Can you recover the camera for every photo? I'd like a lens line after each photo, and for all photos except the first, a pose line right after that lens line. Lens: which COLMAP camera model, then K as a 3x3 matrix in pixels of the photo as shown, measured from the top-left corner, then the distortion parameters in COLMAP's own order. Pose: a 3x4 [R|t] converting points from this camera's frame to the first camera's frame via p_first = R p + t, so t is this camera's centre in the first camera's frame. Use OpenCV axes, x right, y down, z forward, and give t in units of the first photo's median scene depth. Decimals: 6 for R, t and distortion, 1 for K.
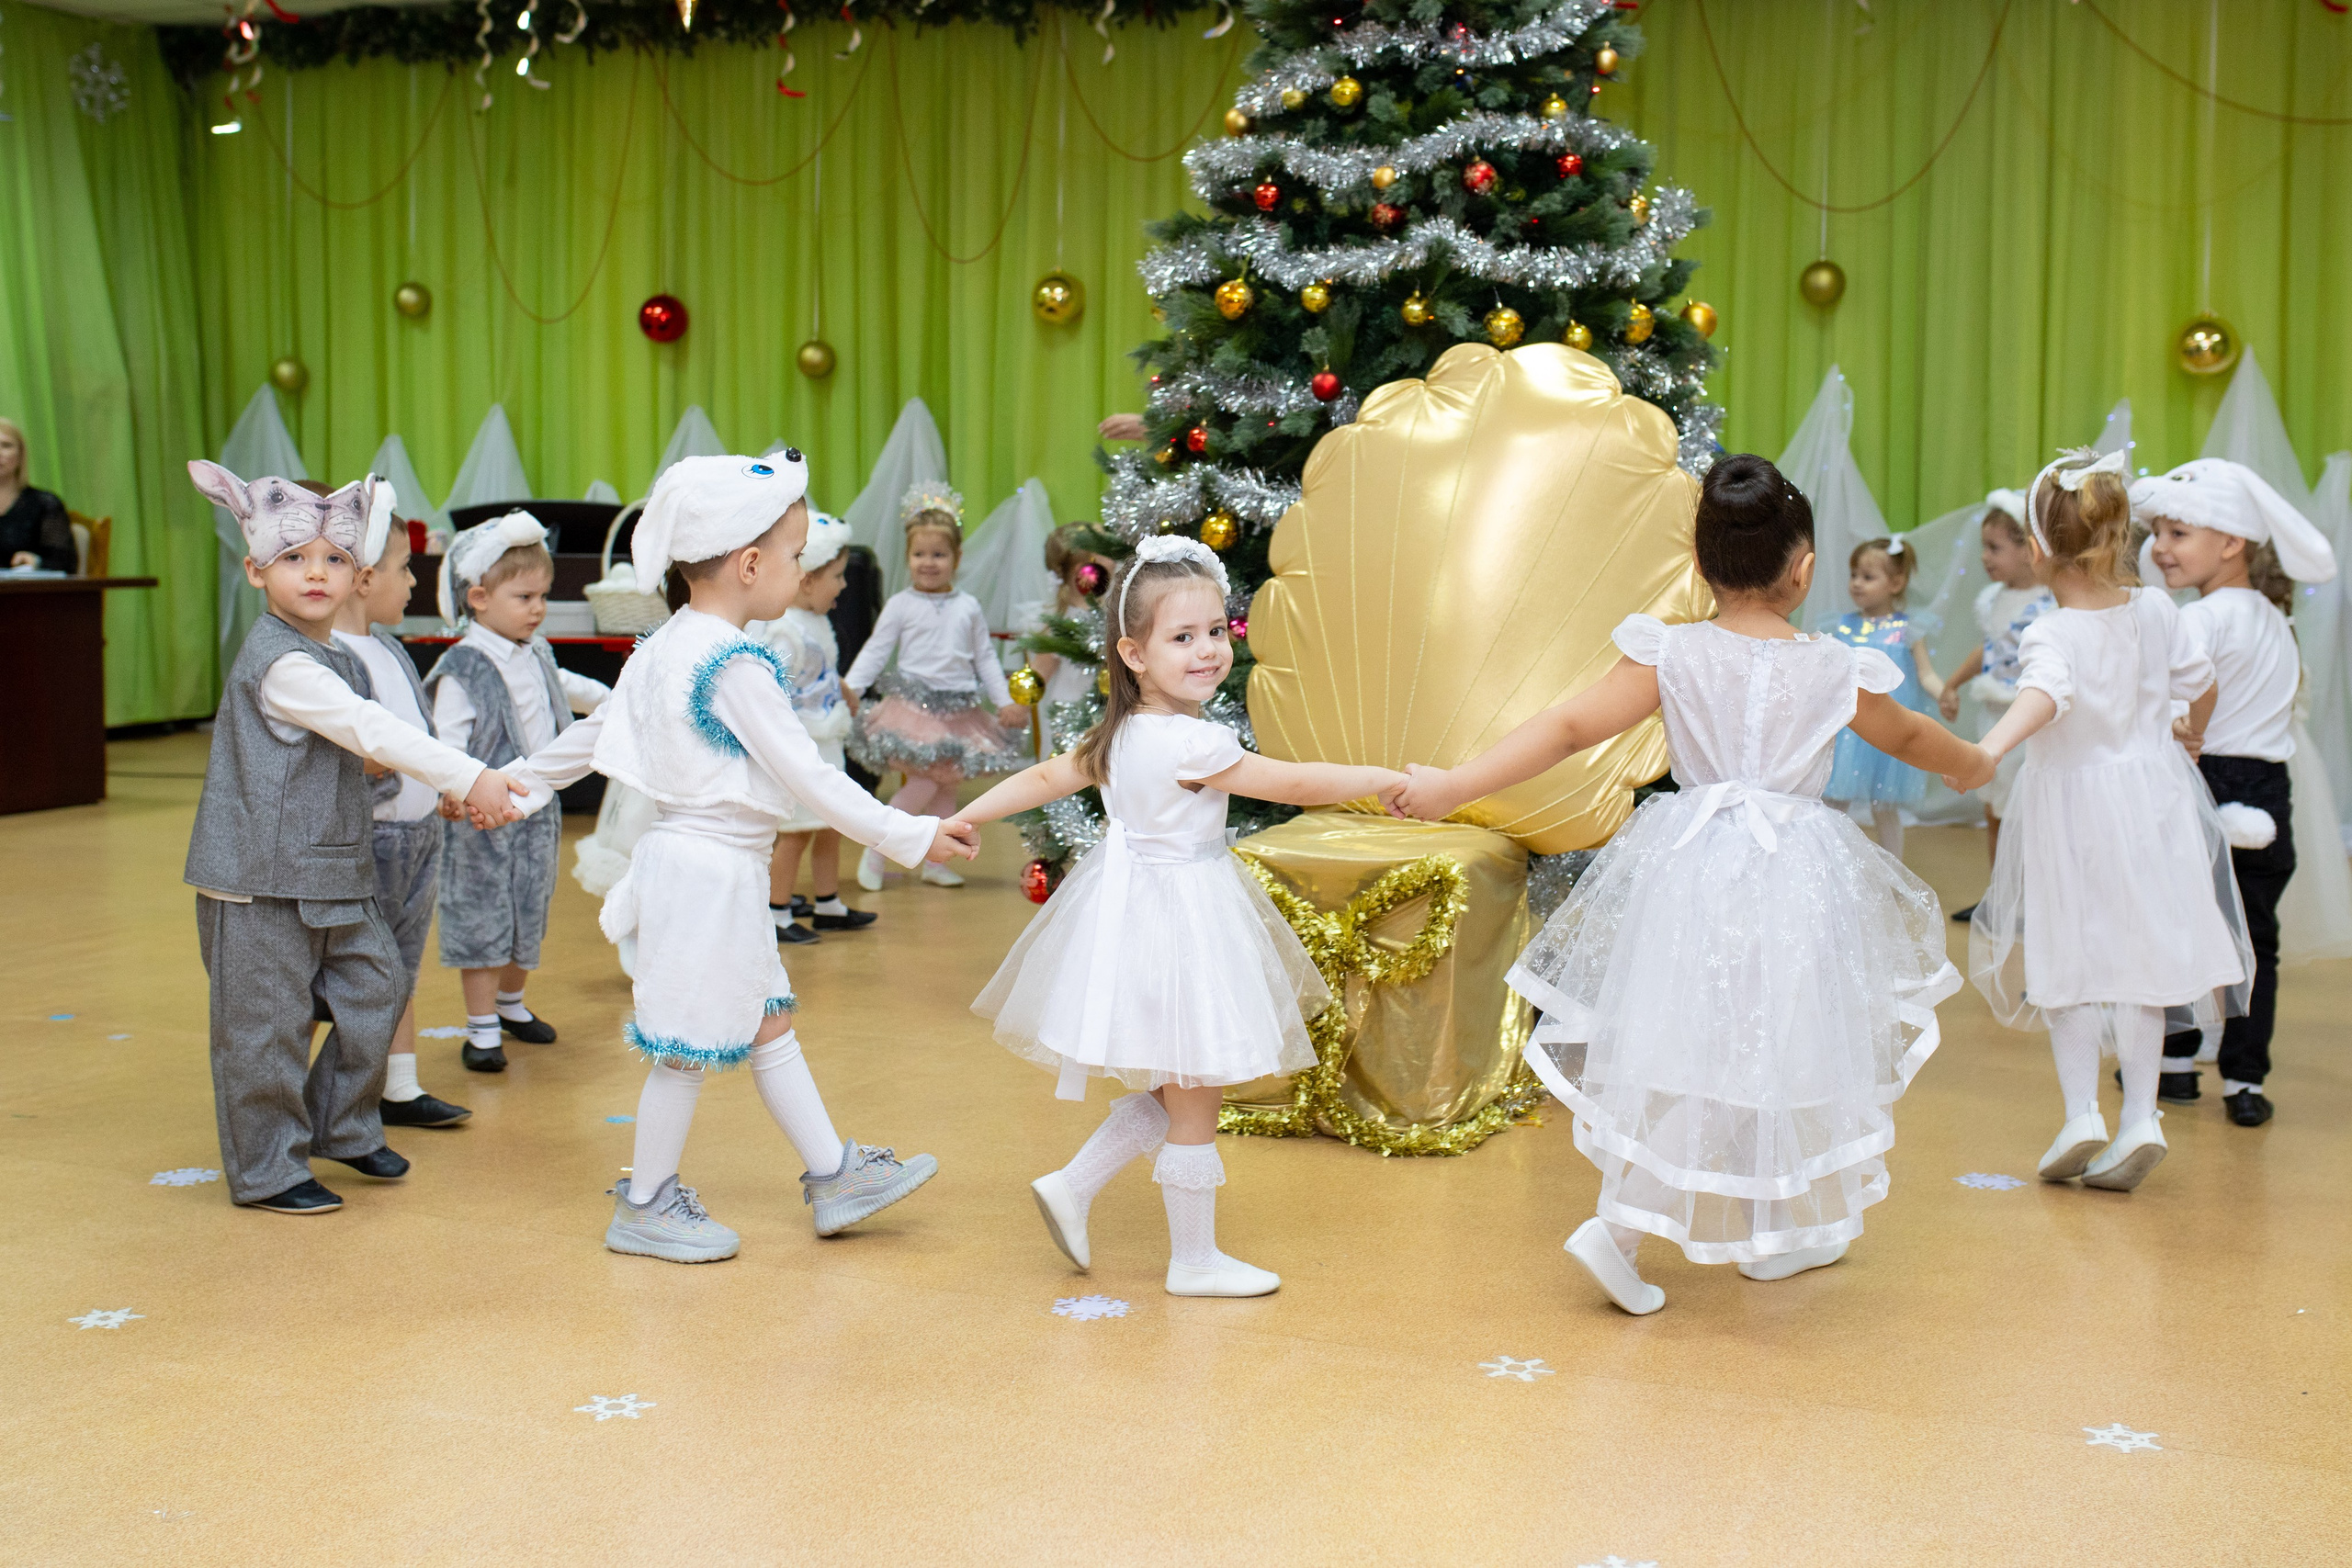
lens RADIAL K [[2643.4, 0, 1245.2], [0, 2643.4, 697.9], [0, 0, 1]] dist [-0.045446, 0.000000]
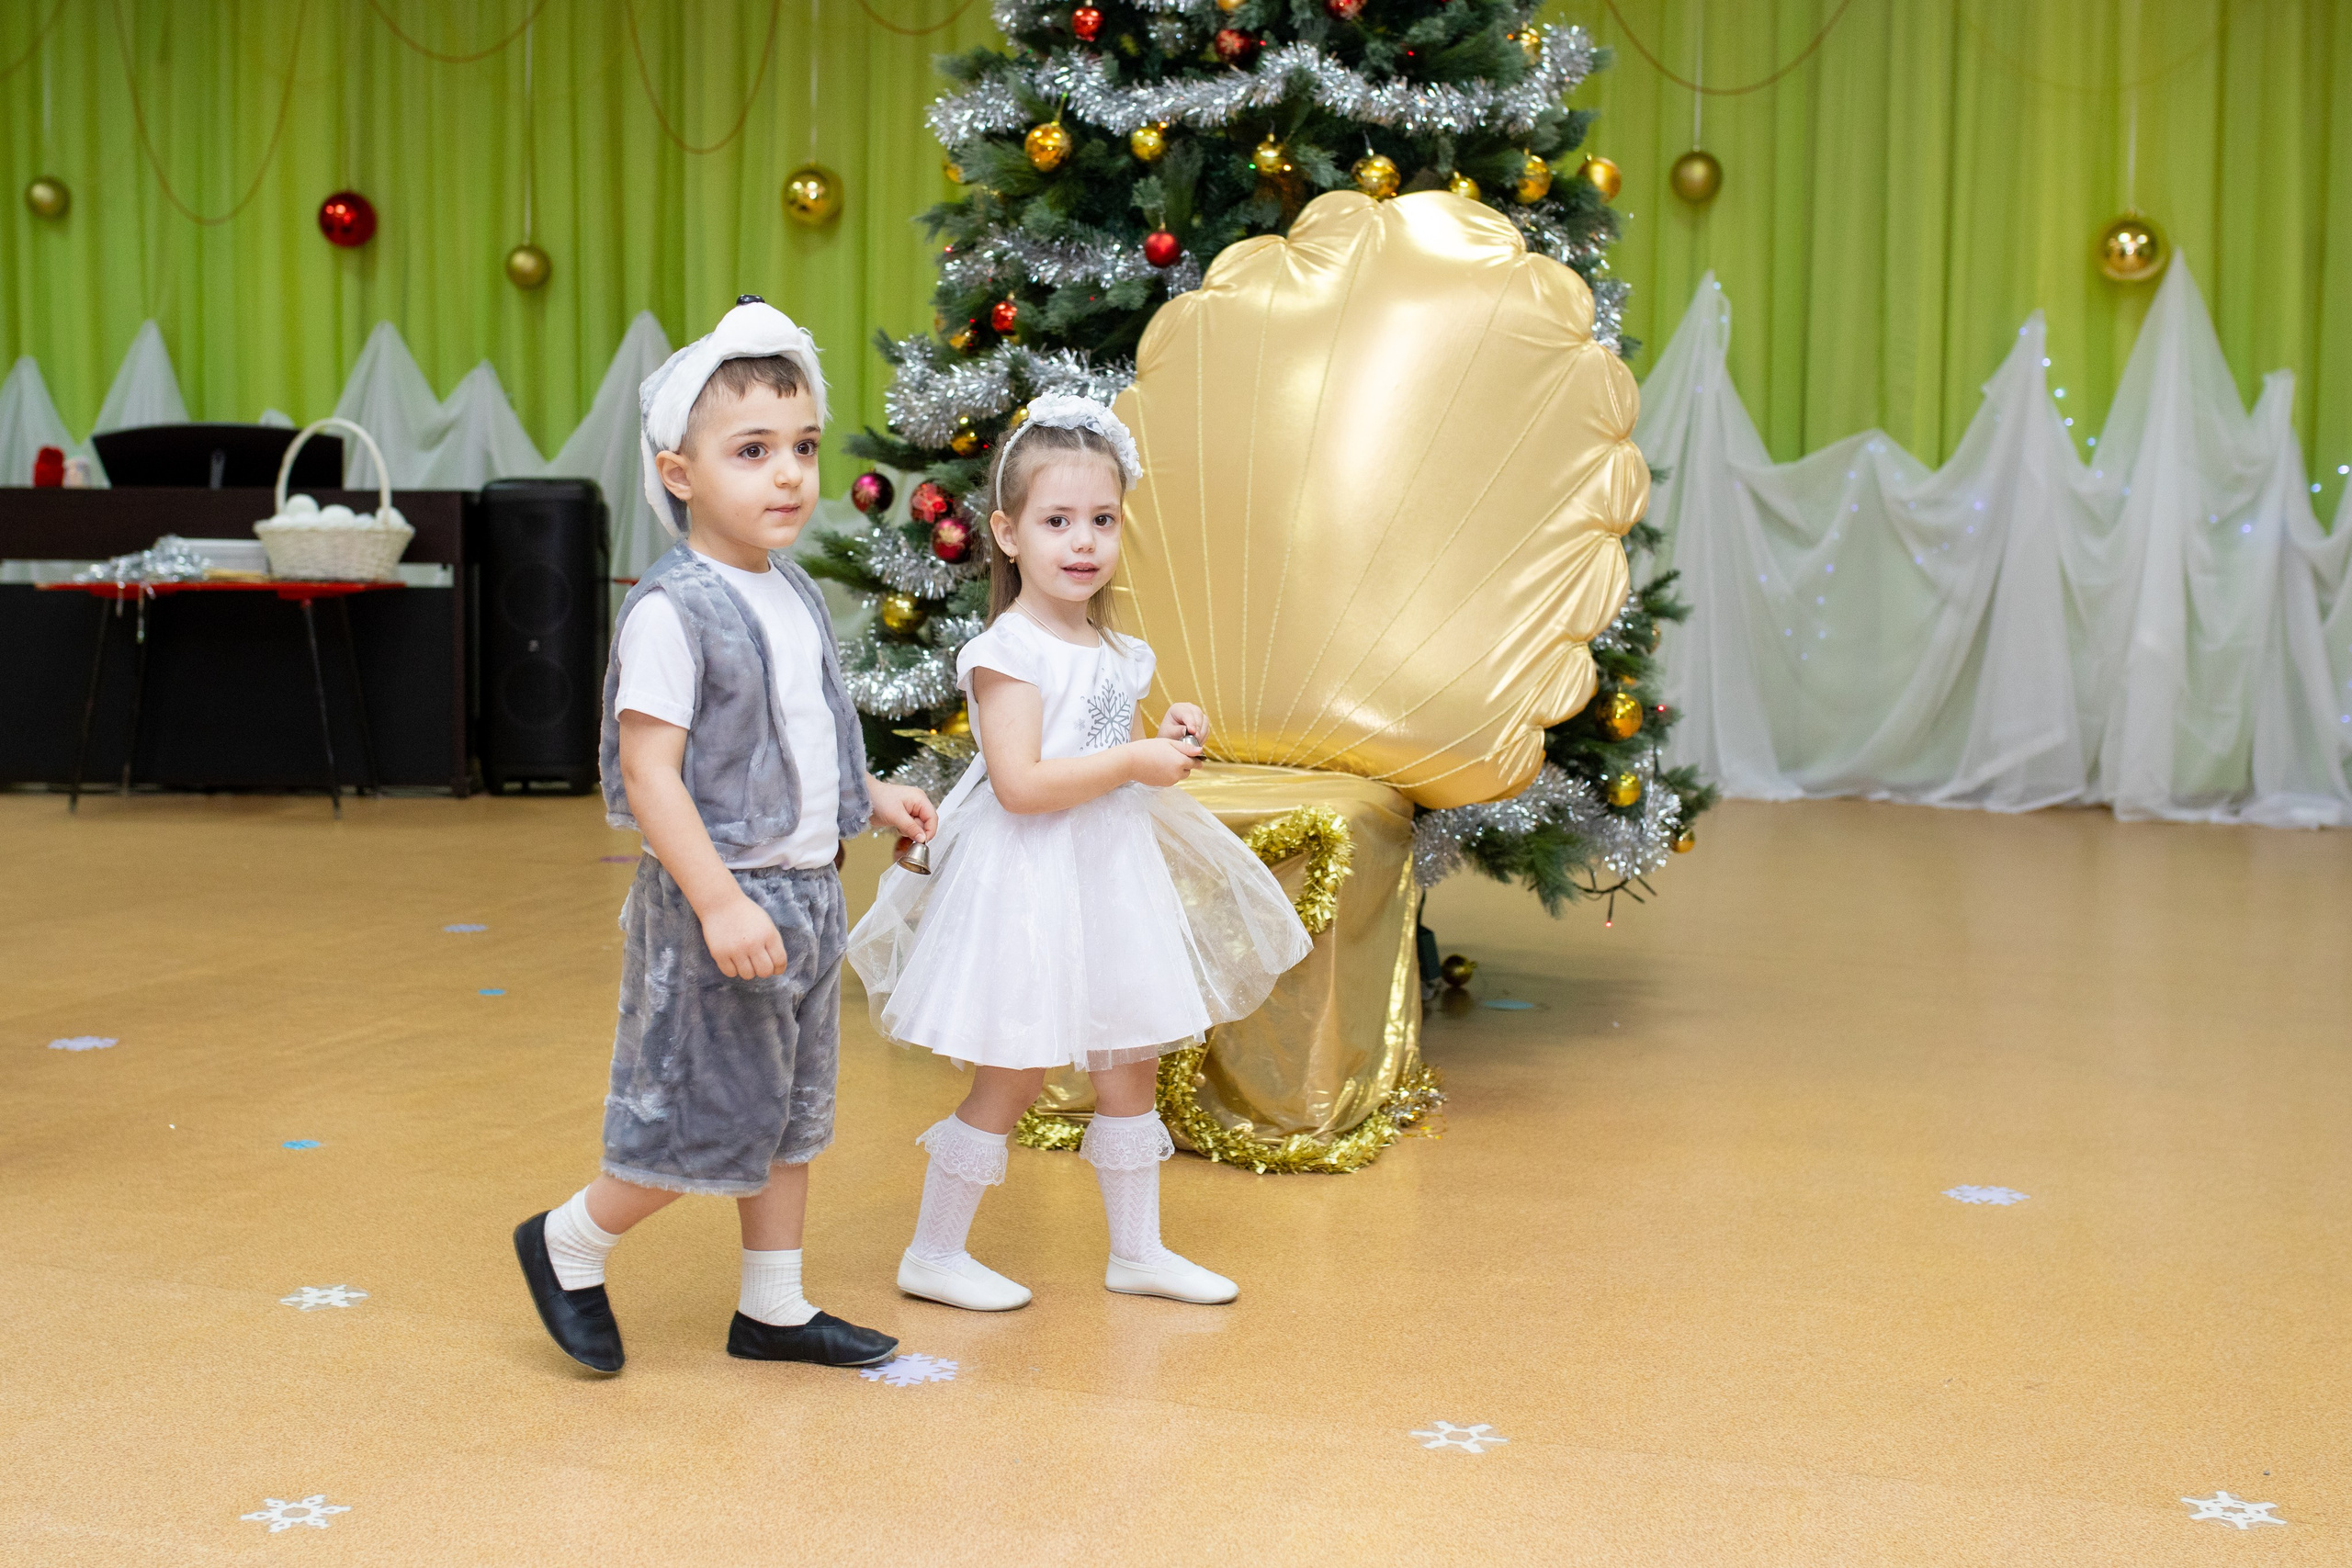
lens RADIAL K [[2844.4, 0, 1156.1], [0, 2844.4, 732.3], [0, 0, 1]] dist [-0.040330, 0.000000]
pose [[0.998180, -0.006143, 0.059989, -0.025043], [0.005551, 0.999934, 0.010039, 0.023837], [-0.060047, -0.009688, 0.998149, 0.110129]]
